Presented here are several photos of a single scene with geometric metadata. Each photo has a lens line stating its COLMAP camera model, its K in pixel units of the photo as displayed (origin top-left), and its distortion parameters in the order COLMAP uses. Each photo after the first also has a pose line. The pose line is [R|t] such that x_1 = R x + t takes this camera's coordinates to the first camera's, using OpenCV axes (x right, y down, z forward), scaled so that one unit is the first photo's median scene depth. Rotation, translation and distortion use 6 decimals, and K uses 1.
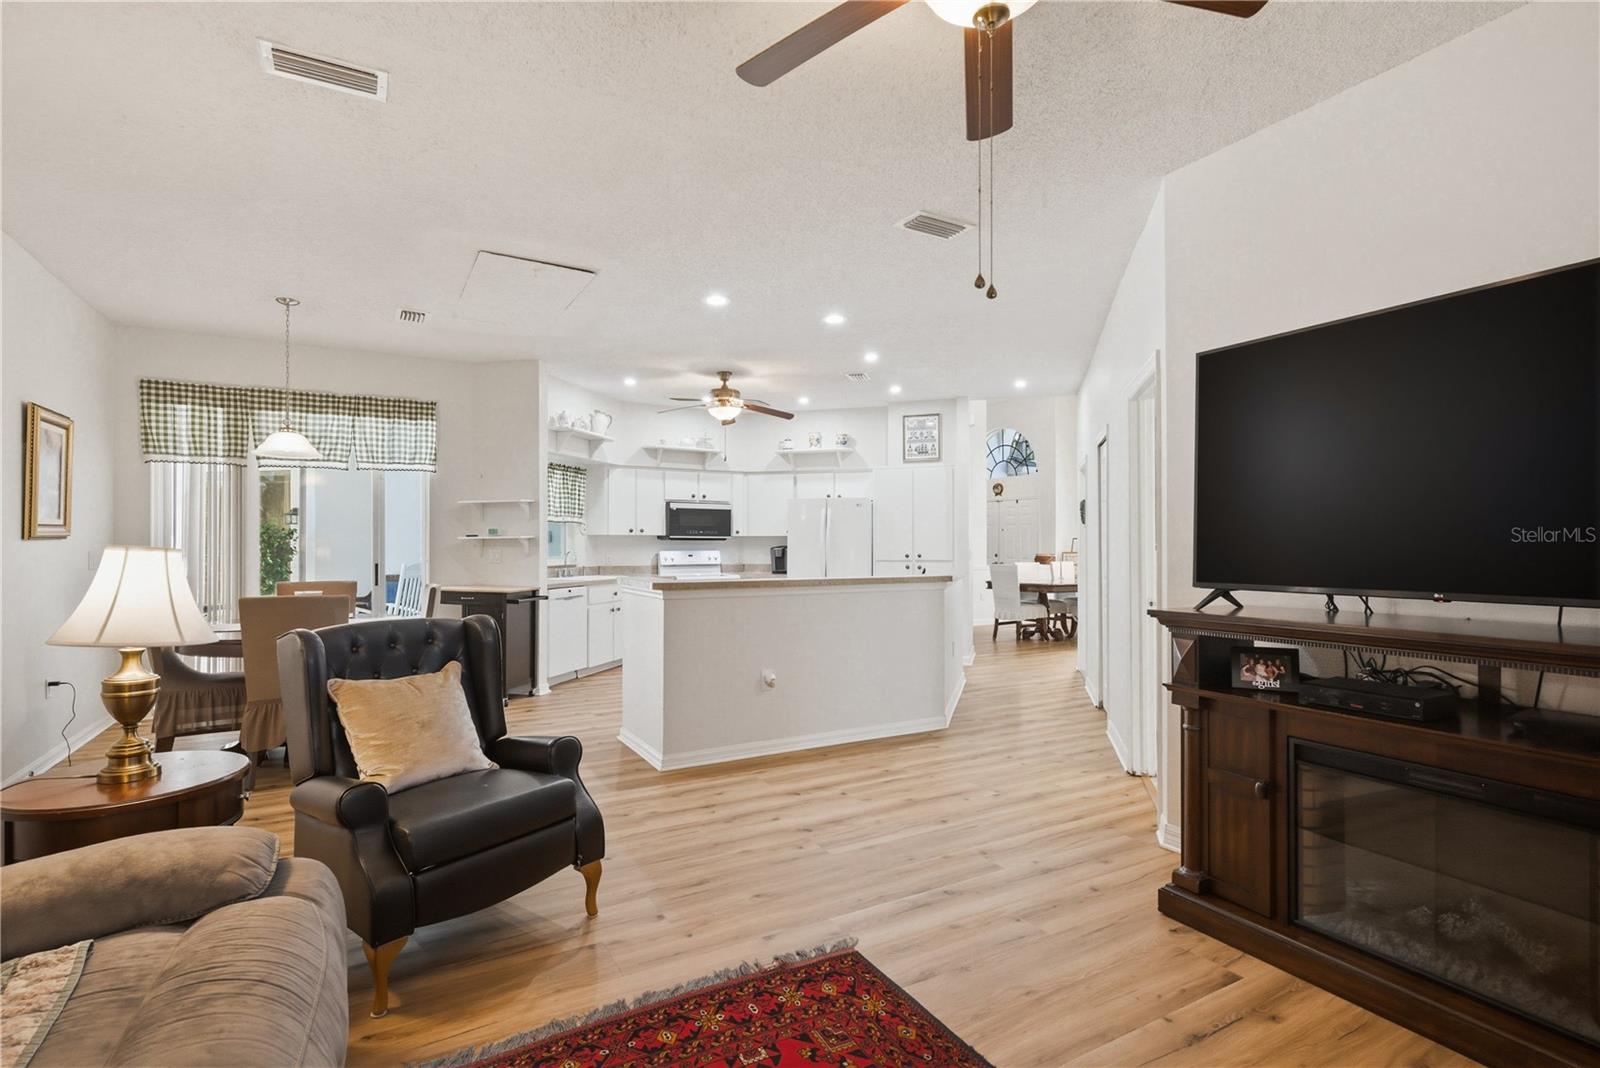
lens RADIAL K [[754.6, 0, 800.0], [0, 754.6, 534.0], [0, 0, 1]] dist [-0.000379, -0.000081]
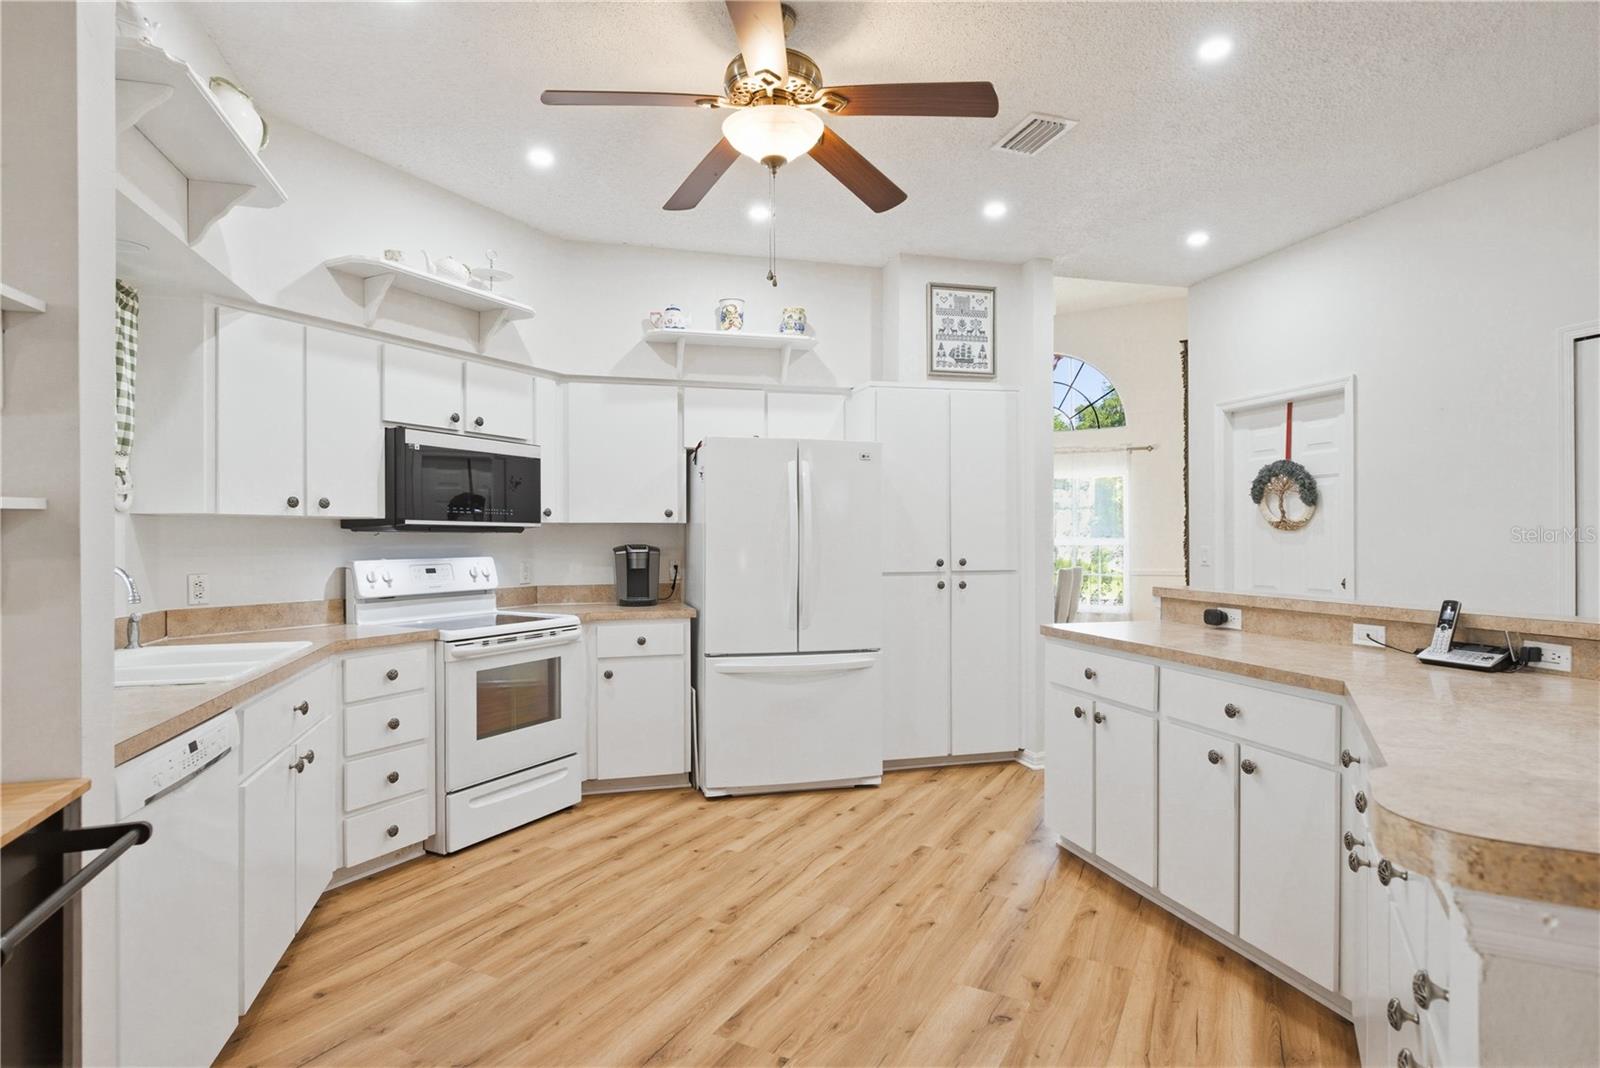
lens RADIAL K [[867.0, 0, 804.2], [0, 867.0, 537.2], [0, 0, 1]] dist [-0.000160, -0.002415]
pose [[0.841587, -0.001660, 0.540119, -0.235975], [-0.002967, 0.999966, 0.007695, 0.007413], [-0.540114, -0.008079, 0.841553, 0.537332]]
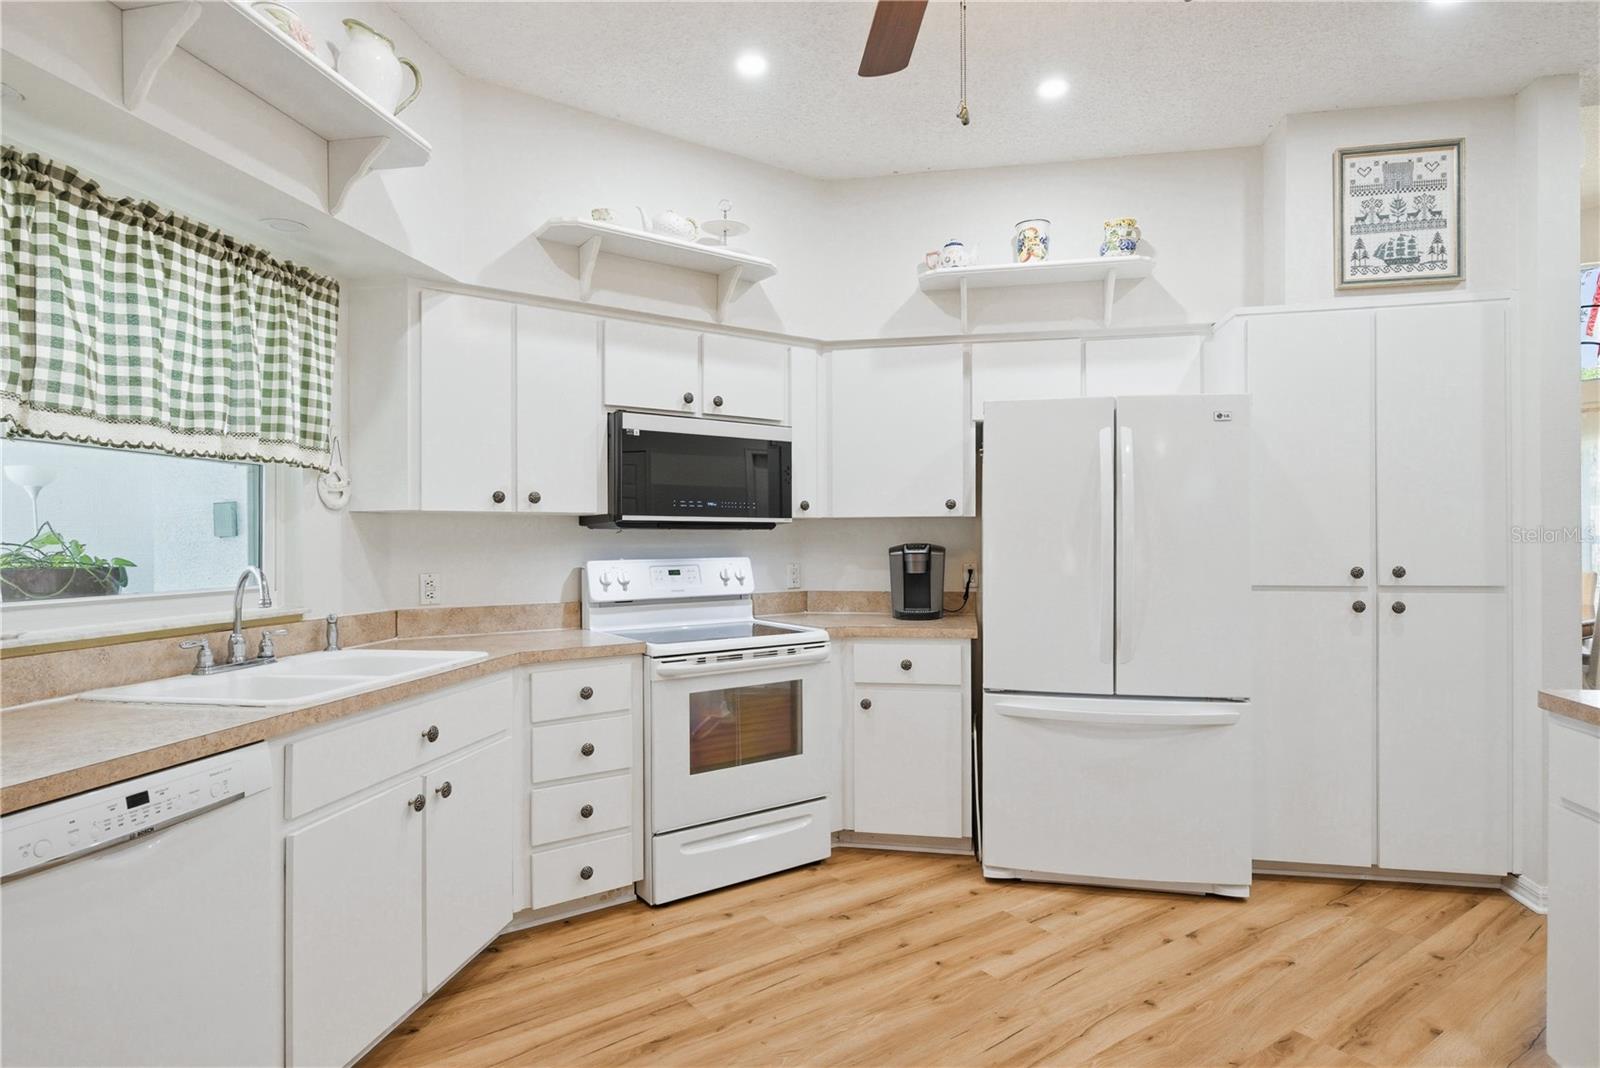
lens RADIAL K [[867.0, 0, 804.2], [0, 867.0, 537.2], [0, 0, 1]] dist [-0.000160, -0.002415]
pose [[0.994610, -0.003610, 0.103623, -0.132704], [0.002507, 0.999939, 0.010773, 0.008351], [-0.103656, -0.010455, 0.994558, 0.618414]]
